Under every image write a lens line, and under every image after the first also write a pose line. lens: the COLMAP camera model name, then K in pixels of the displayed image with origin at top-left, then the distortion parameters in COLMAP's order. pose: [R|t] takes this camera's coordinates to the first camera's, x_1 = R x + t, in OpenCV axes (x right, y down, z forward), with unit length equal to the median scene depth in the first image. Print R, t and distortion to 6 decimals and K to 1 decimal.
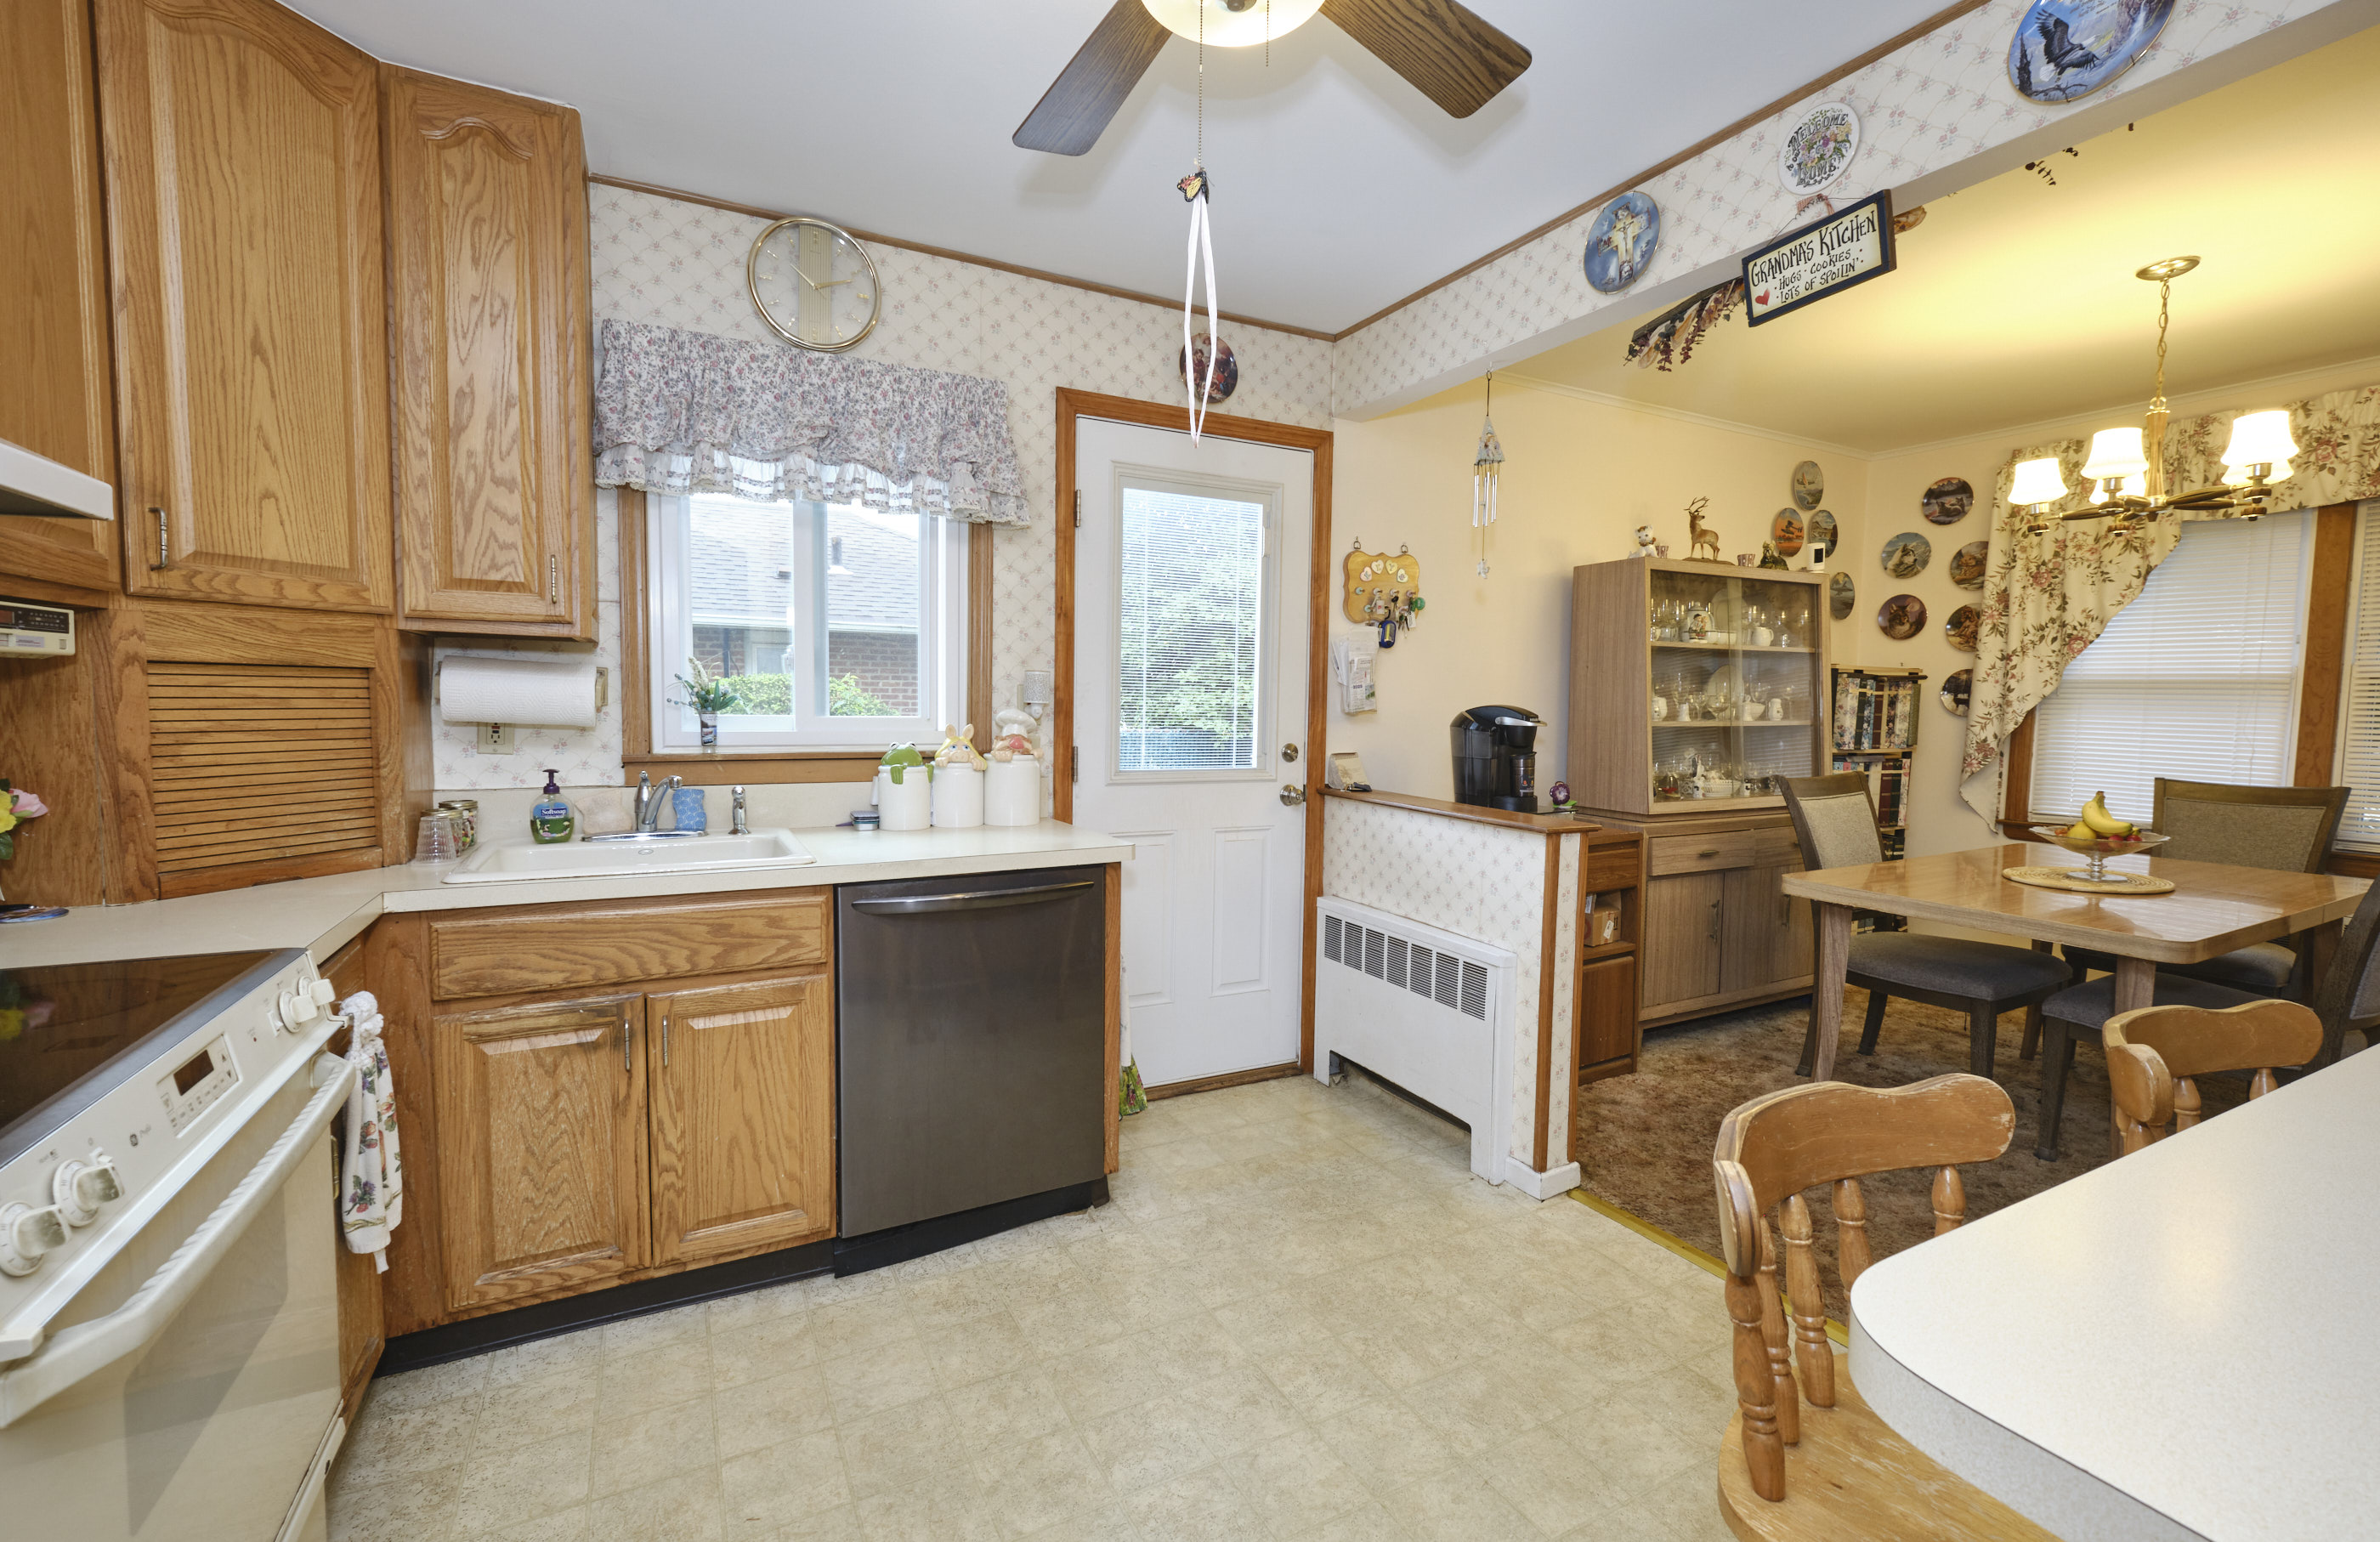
lens RADIAL K [[981.7, 0, 1189.5], [0, 981.7, 767.9], [0, 0, 1]] dist [-0.008508, -0.000621]
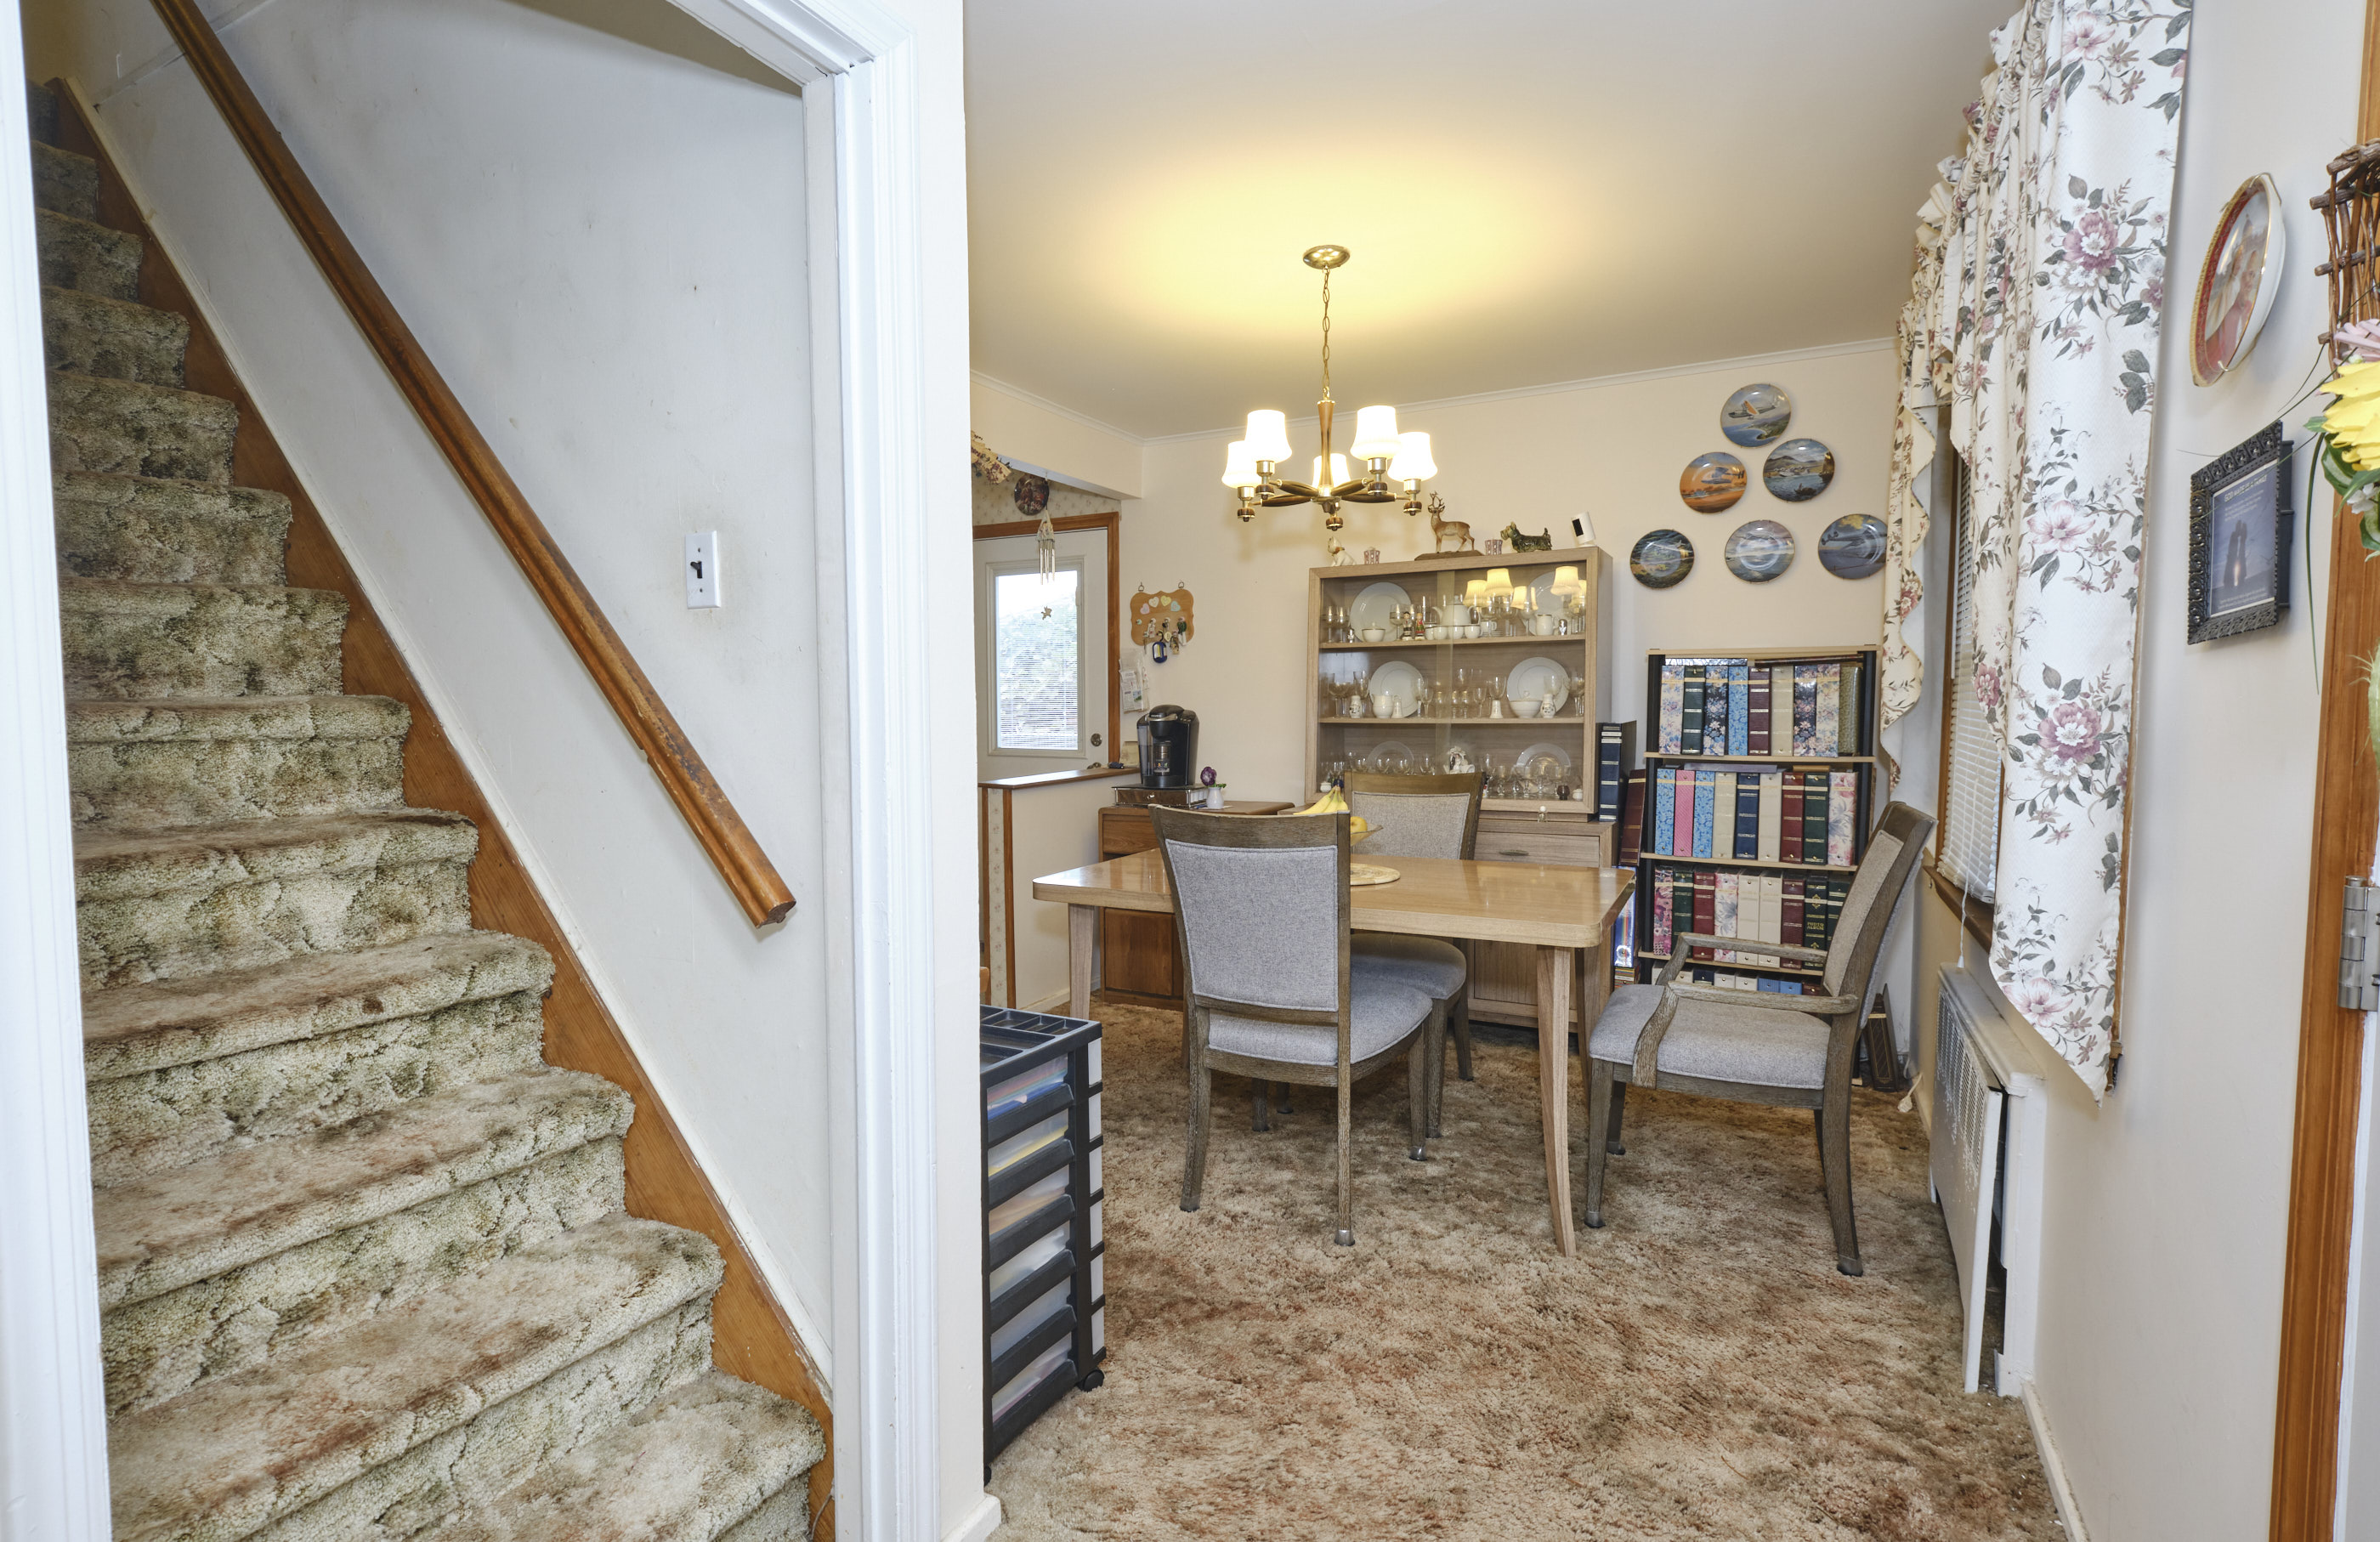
lens RADIAL K [[1065.9, 0, 1191.1], [0, 1065.9, 760.1], [0, 0, 1]] dist [-0.003307, -0.000397]
pose [[0.575069, 0.033327, -0.817426, 1.260984], [-0.045326, 0.998933, 0.008839, -0.004963], [0.816848, 0.031968, 0.575966, 0.188226]]
